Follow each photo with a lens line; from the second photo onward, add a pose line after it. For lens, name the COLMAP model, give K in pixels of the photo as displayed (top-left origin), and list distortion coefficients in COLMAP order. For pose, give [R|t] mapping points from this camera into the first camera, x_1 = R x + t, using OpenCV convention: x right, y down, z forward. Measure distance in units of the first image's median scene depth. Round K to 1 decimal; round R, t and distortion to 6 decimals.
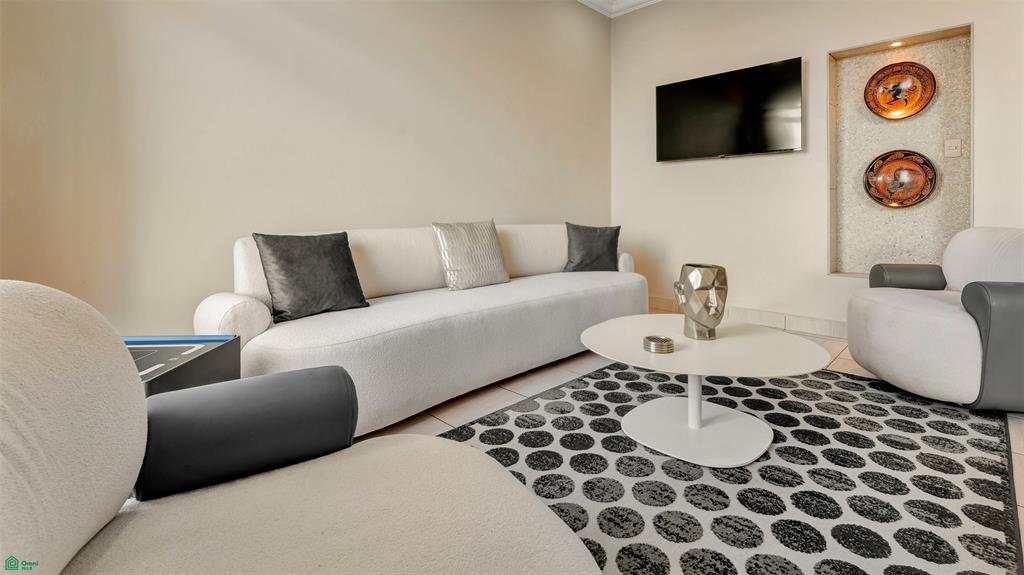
lens RADIAL K [[463.4, 0, 516.8], [0, 463.4, 212.8], [0, 0, 1]] dist [-0.002995, -0.000574]
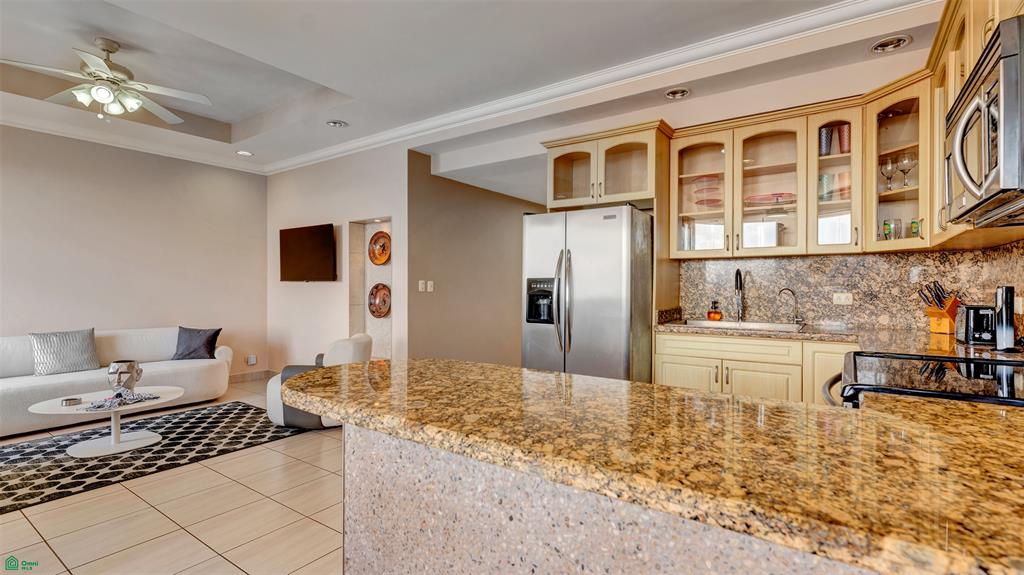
lens RADIAL K [[462.8, 0, 538.2], [0, 462.8, 286.8], [0, 0, 1]] dist [-0.000202, -0.000149]
pose [[0.983235, 0.003083, 0.182318, 1.067980], [-0.003425, 0.999993, 0.001565, -0.126050], [-0.182312, -0.002163, 0.983238, -0.750139]]
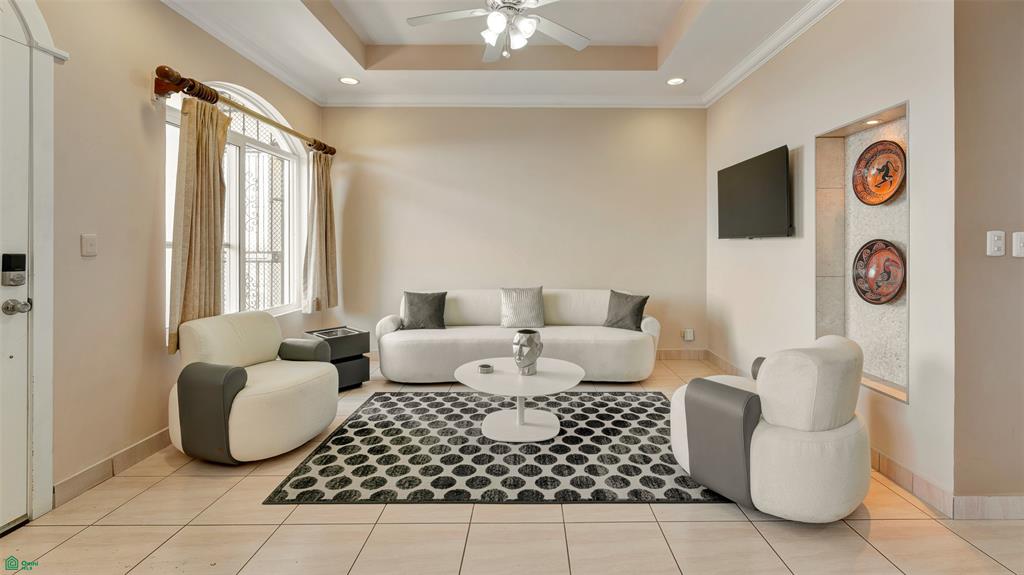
lens RADIAL K [[439.2, 0, 539.0], [0, 439.2, 245.3], [0, 0, 1]] dist [0.000303, -0.000088]
pose [[0.707837, 0.002502, -0.706371, 0.946403], [-0.002196, 0.999997, 0.001342, -0.121667], [0.706372, 0.000601, 0.707840, -0.064041]]
